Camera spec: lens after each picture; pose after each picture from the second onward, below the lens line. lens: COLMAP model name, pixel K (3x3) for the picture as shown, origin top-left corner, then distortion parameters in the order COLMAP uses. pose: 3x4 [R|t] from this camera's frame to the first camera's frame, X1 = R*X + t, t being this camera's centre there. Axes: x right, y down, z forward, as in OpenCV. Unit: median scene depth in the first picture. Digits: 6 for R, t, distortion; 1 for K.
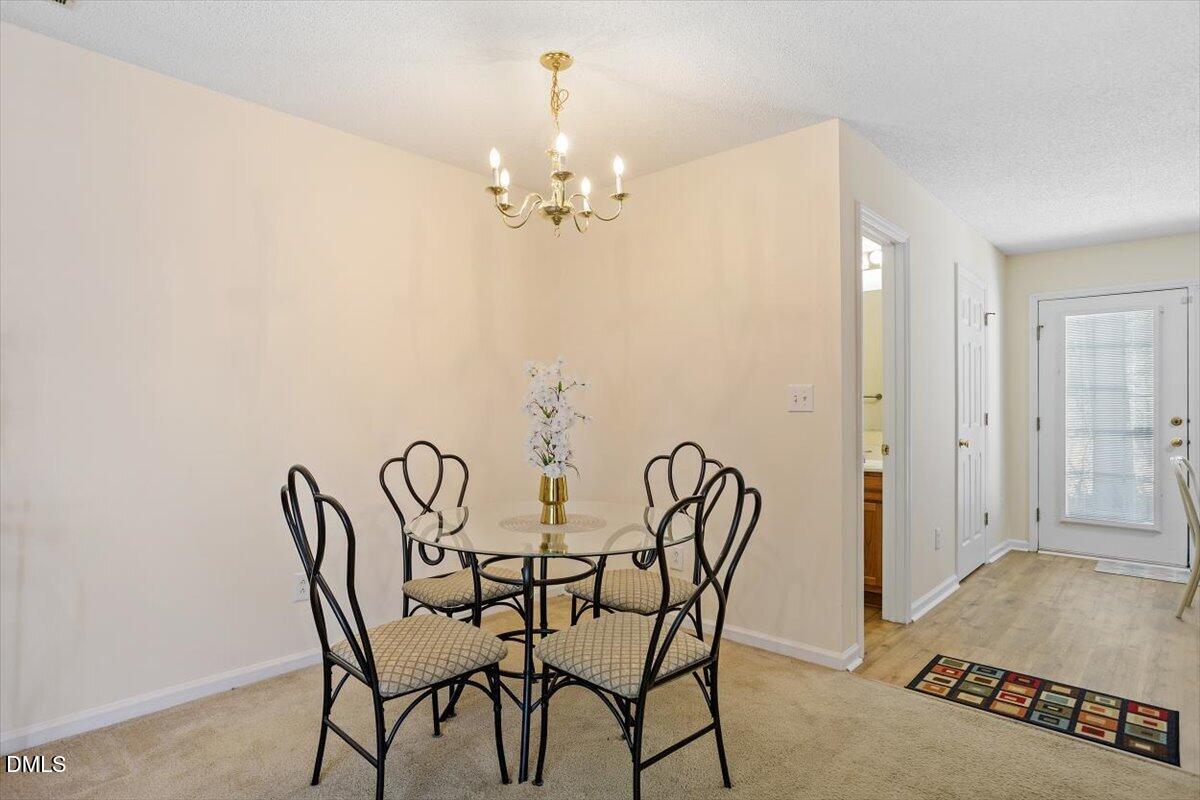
lens RADIAL K [[651.0, 0, 603.1], [0, 651.0, 389.3], [0, 0, 1]] dist [-0.036352, 0.010562]
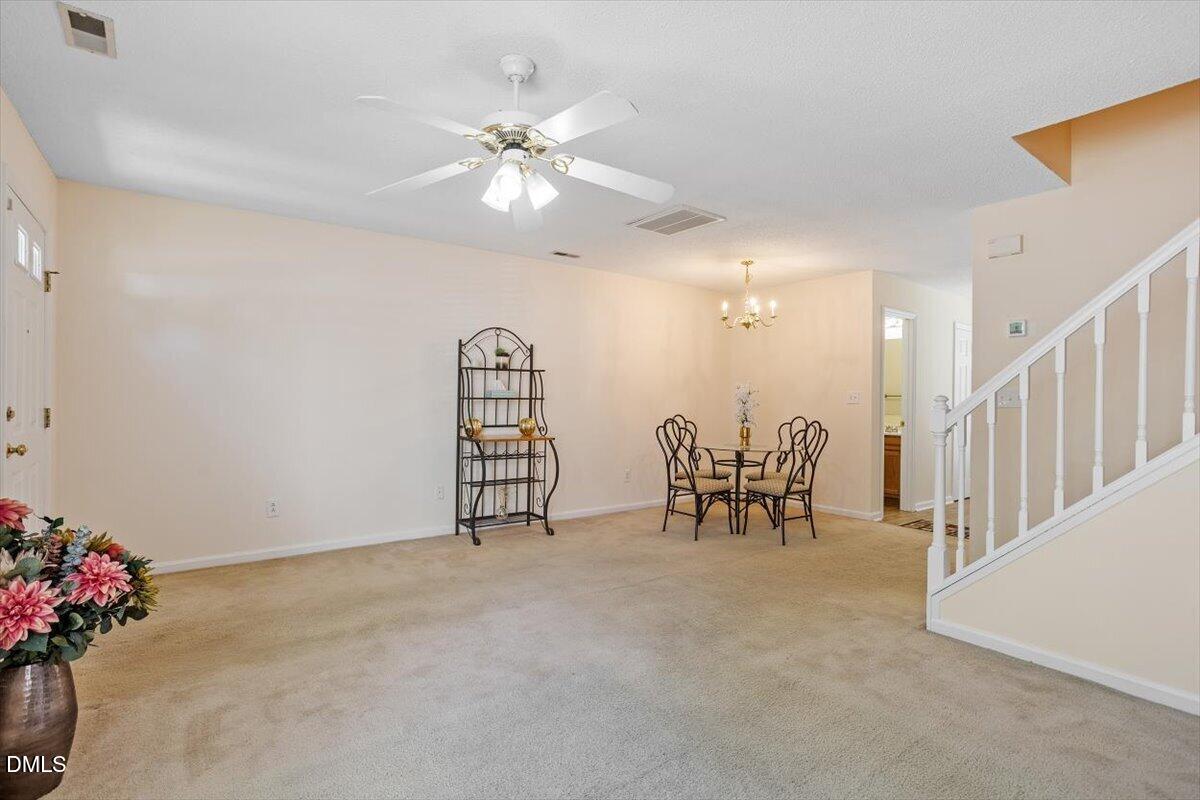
lens RADIAL K [[592.3, 0, 599.9], [0, 592.3, 397.9], [0, 0, 1]] dist [-0.047002, 0.028536]
pose [[0.984284, 0.007158, -0.176450, -0.232766], [-0.003673, 0.999792, 0.020066, -0.026354], [0.176557, -0.019103, 0.984105, -1.395571]]
